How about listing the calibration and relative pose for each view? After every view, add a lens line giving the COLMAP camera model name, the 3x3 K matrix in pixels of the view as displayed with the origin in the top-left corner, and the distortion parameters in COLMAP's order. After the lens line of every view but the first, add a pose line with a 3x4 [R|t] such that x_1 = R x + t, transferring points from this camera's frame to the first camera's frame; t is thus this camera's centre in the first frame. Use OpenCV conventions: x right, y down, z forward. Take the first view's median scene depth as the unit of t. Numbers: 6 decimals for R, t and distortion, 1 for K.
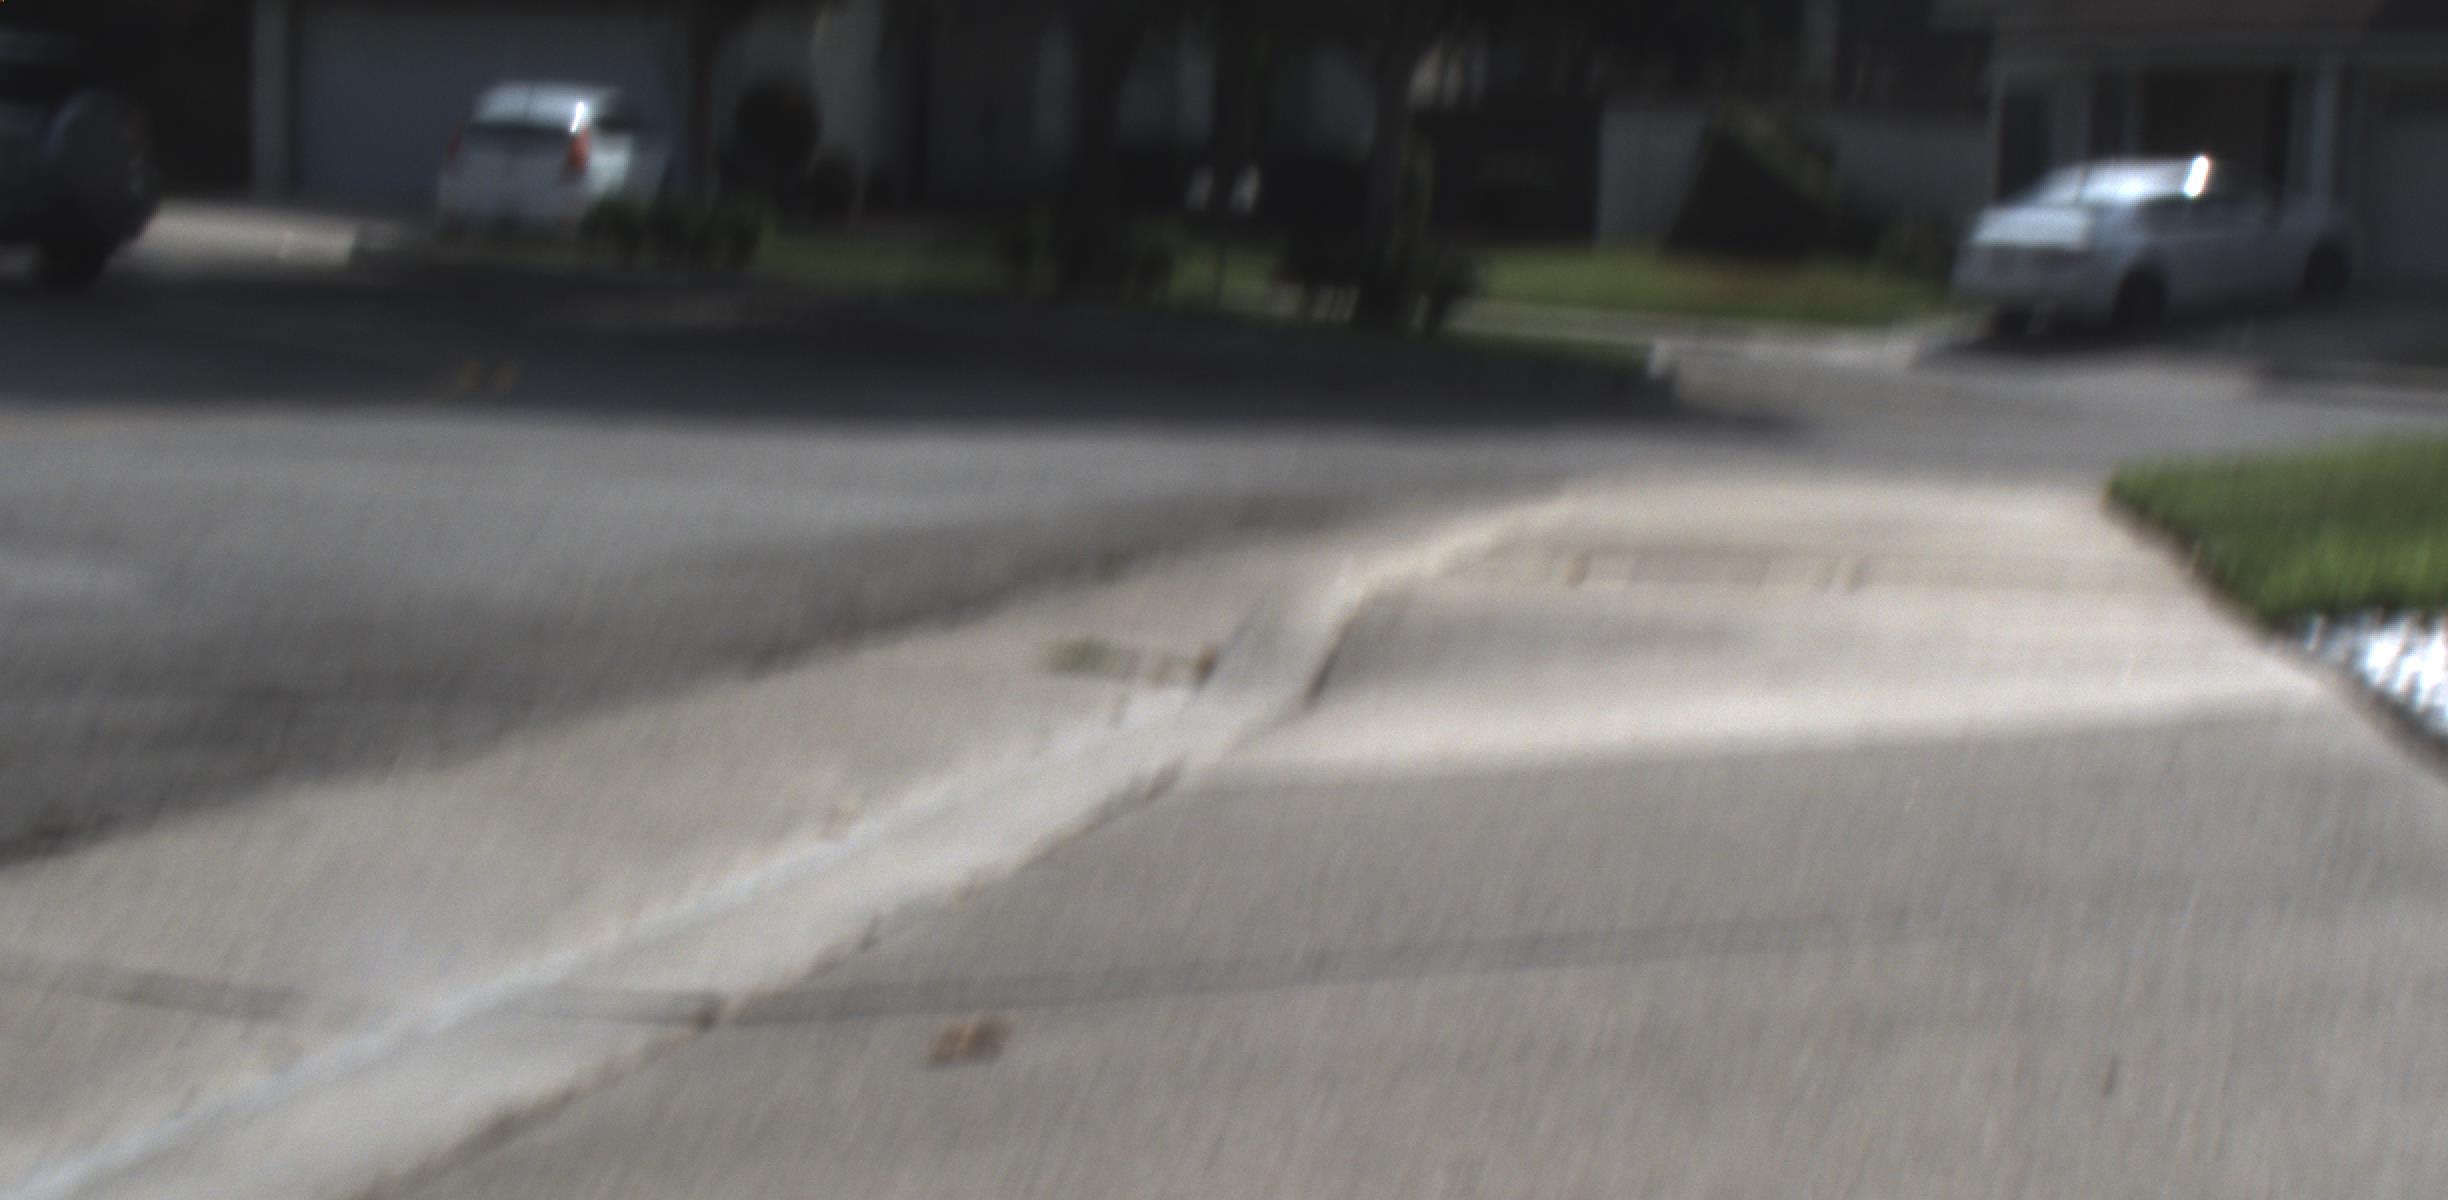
lens RADIAL K [[5387.6, 0, 1232.1], [0, 5387.6, 732.7], [0, 0, 1]] dist [-0.069394, 0.000000]
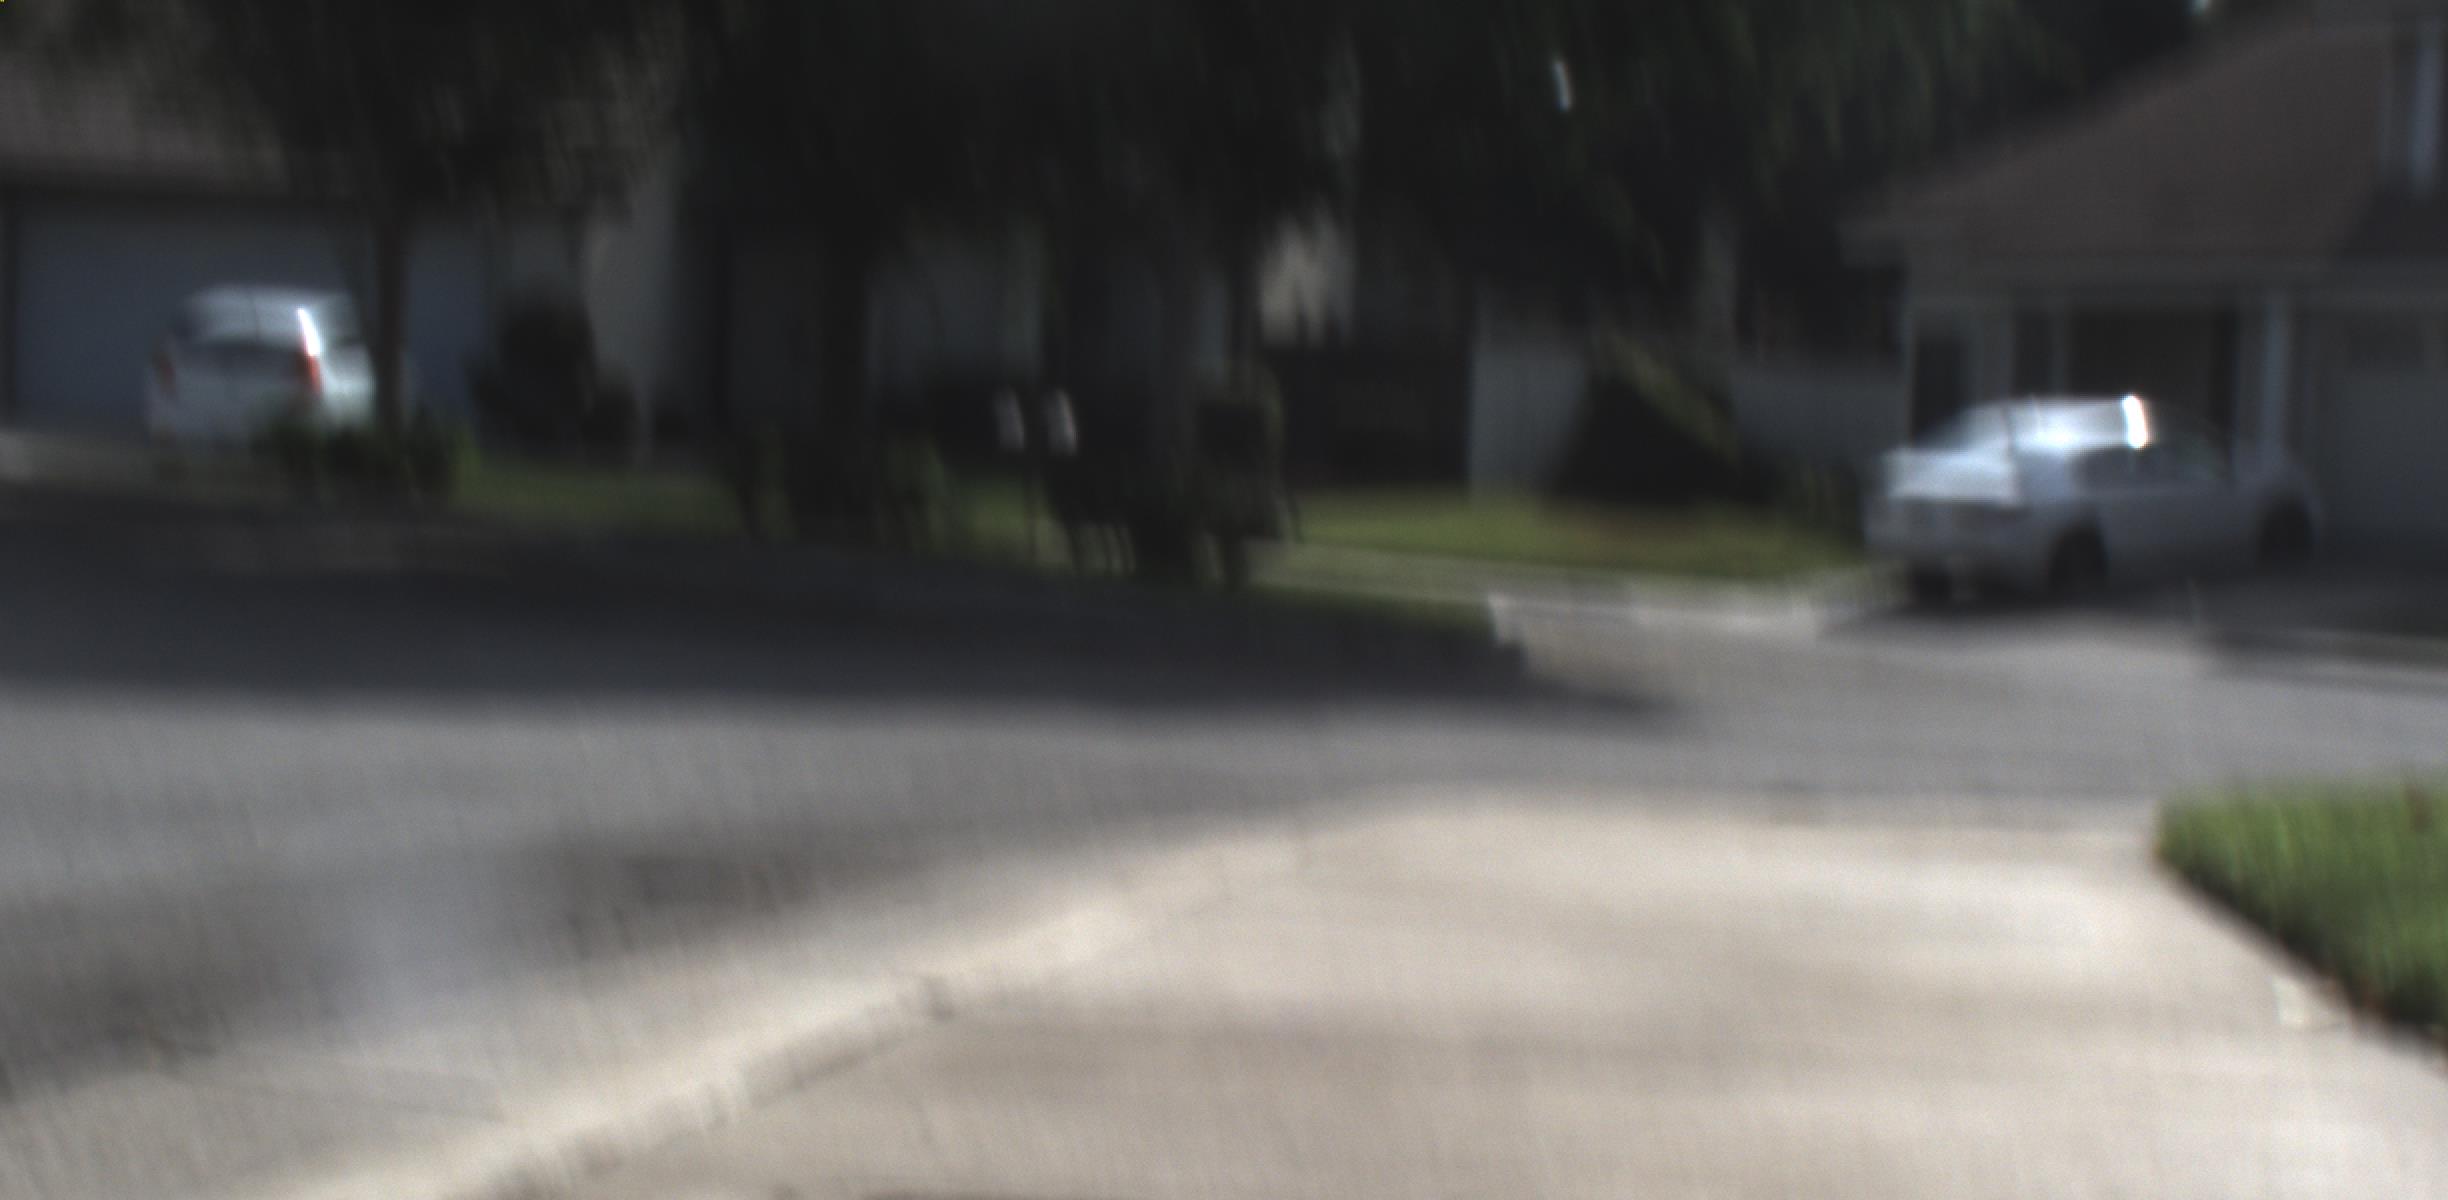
lens RADIAL K [[5387.6, 0, 1234.4], [0, 5387.6, 589.4], [0, 0, 1]] dist [-0.069394, 0.000000]
pose [[0.999746, 0.012905, 0.018456, 0.020362], [-0.011503, 0.997181, -0.074144, -0.011934], [-0.019360, 0.073913, 0.997077, 0.168104]]
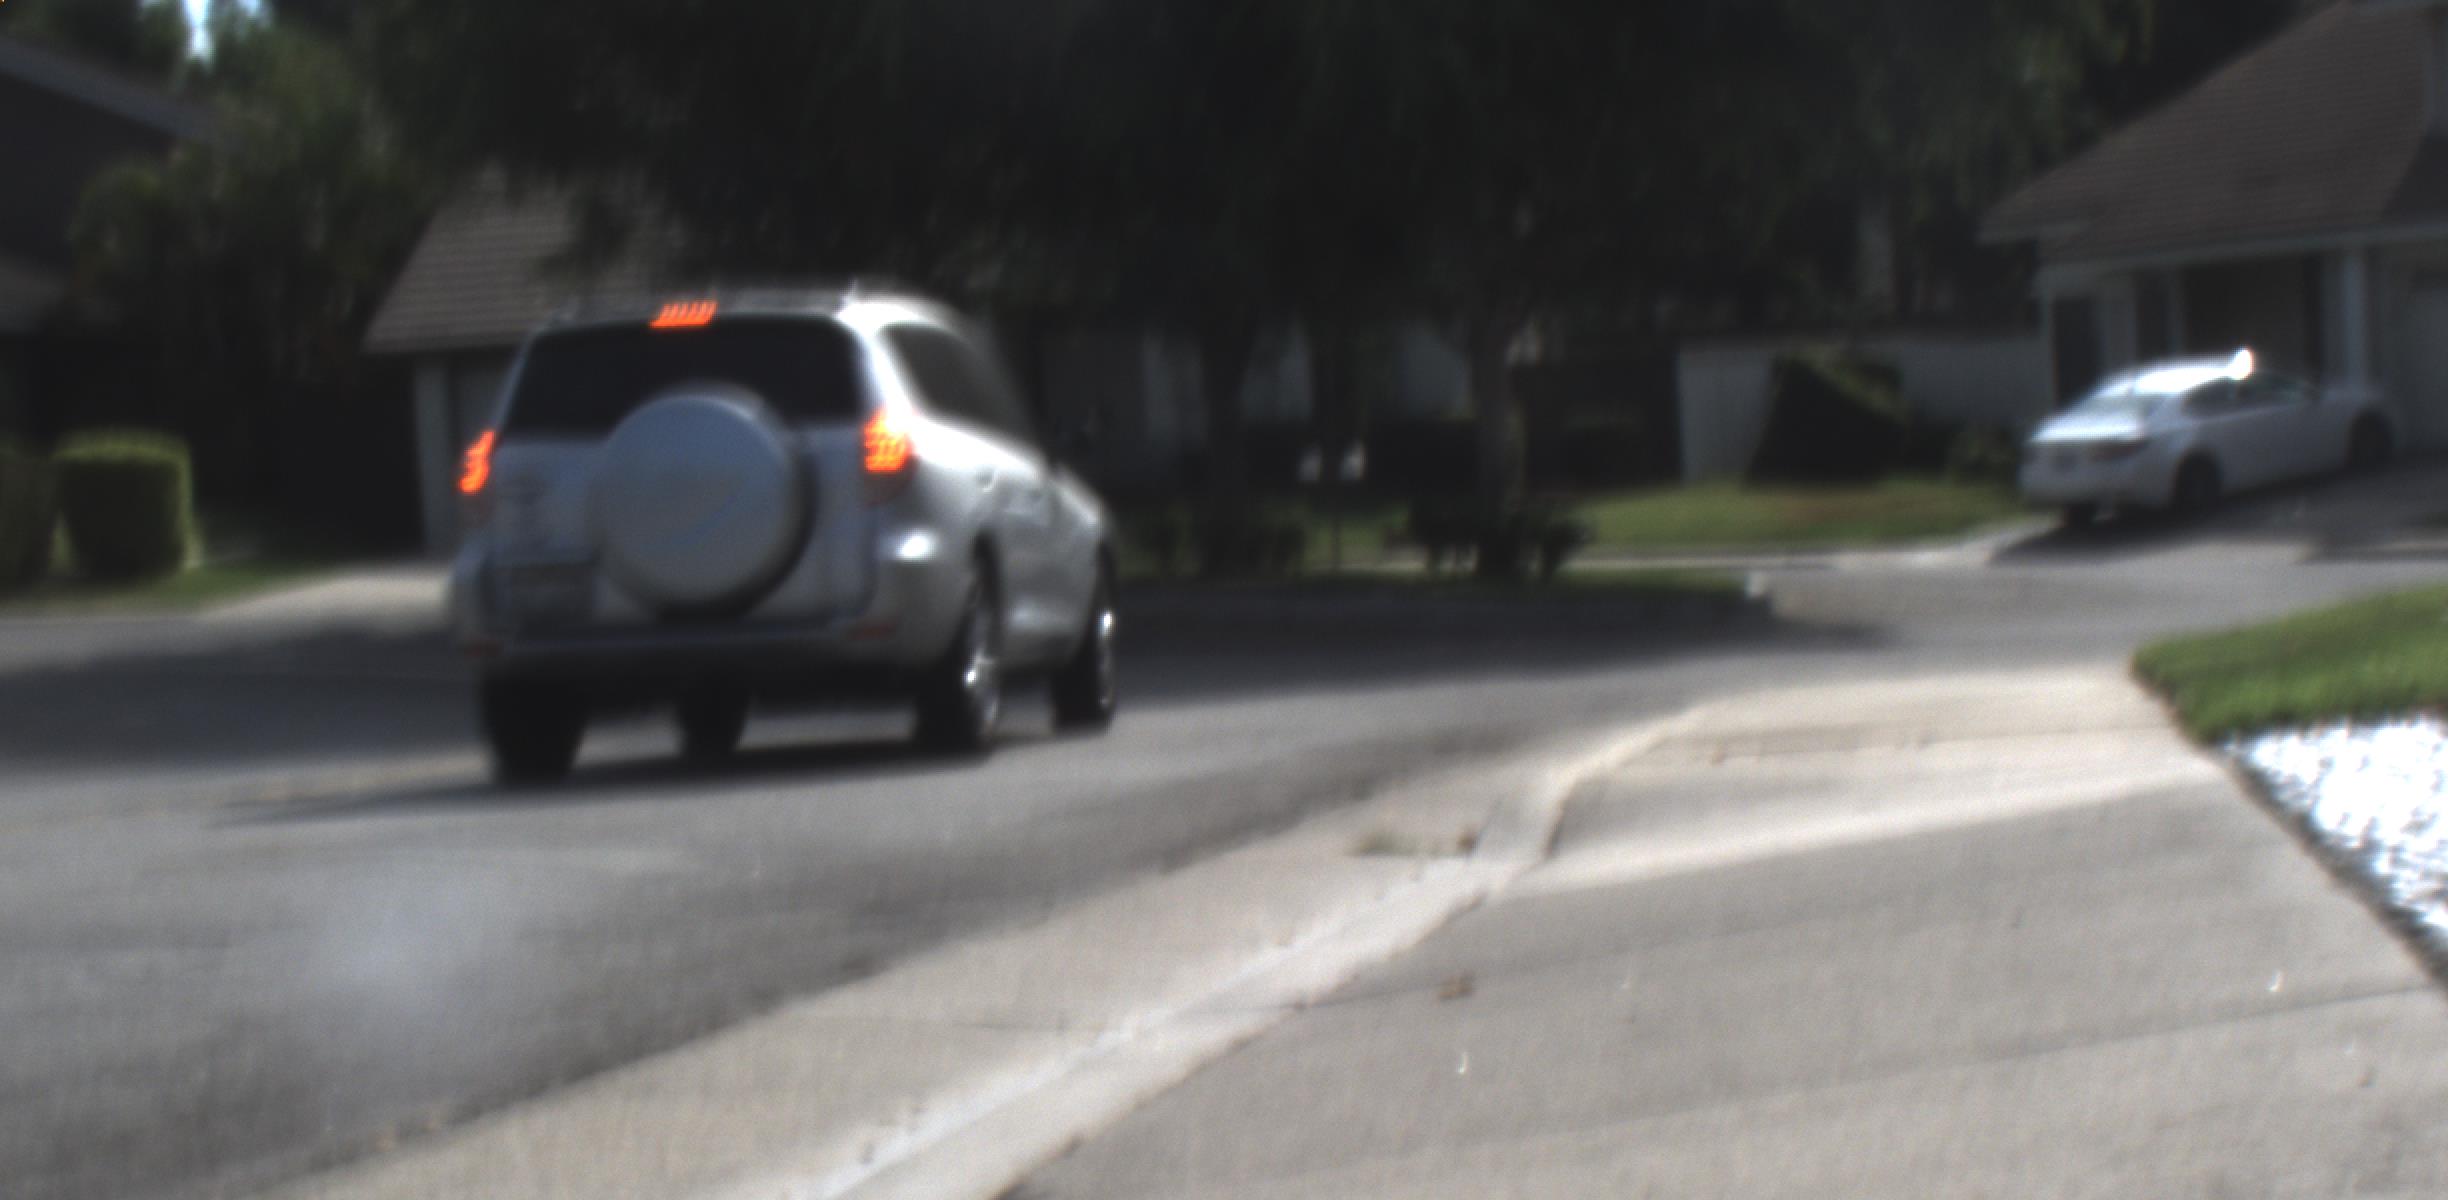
lens RADIAL K [[5387.6, 0, 1250.8], [0, 5387.6, 722.1], [0, 0, 1]] dist [-0.069394, 0.000000]
pose [[0.995535, -0.093099, -0.015571, -0.007967], [0.092187, 0.994406, -0.051551, 0.005196], [0.020283, 0.049885, 0.998549, -0.091155]]
